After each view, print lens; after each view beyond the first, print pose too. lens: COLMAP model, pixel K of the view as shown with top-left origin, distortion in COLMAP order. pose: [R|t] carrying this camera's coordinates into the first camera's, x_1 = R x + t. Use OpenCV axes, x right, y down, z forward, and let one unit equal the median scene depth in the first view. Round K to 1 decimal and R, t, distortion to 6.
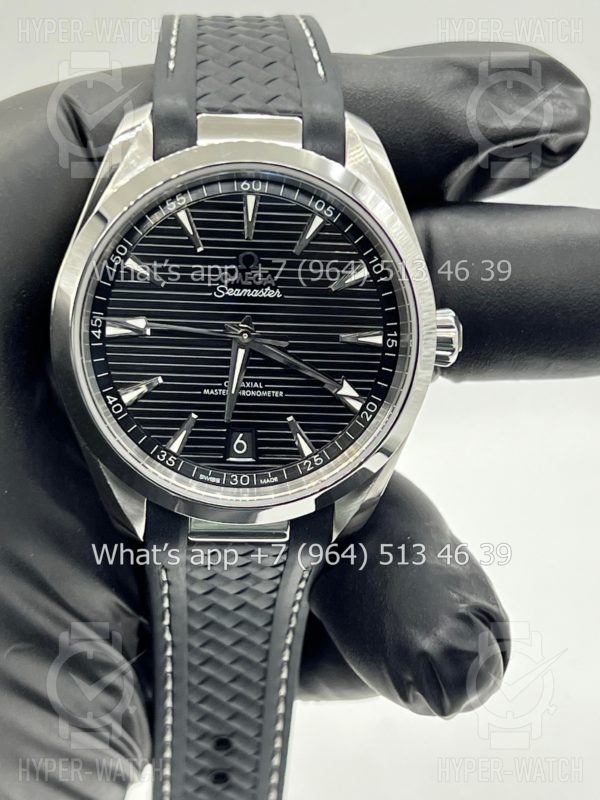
lens RADIAL K [[1916.6, 0, 300.0], [0, 1916.6, 400.0], [0, 0, 1]] dist [0.288959, -0.324294]
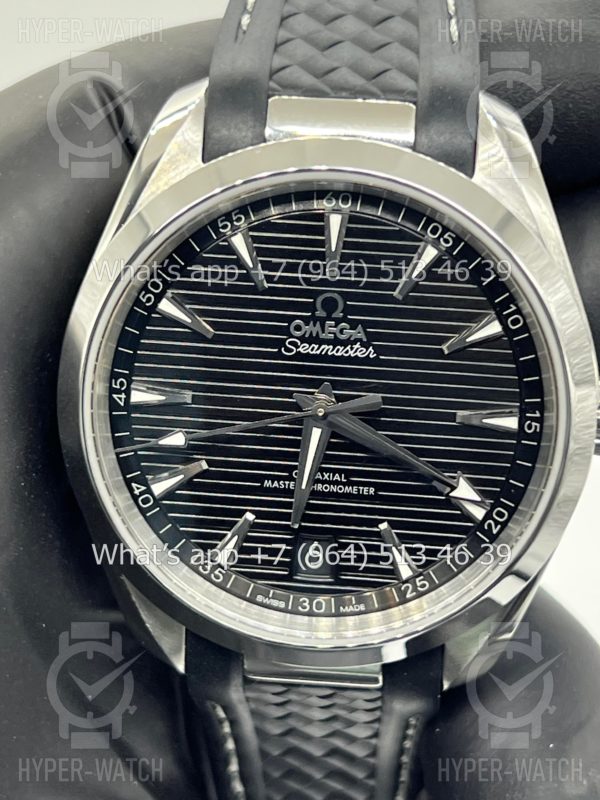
lens RADIAL K [[1916.6, 0, 300.0], [0, 1916.6, 400.0], [0, 0, 1]] dist [0.288959, -0.324294]
pose [[0.987389, 0.045475, -0.151638, 0.070892], [-0.036739, 0.997527, 0.059925, -0.079249], [0.153989, -0.053598, 0.986618, 0.292975]]
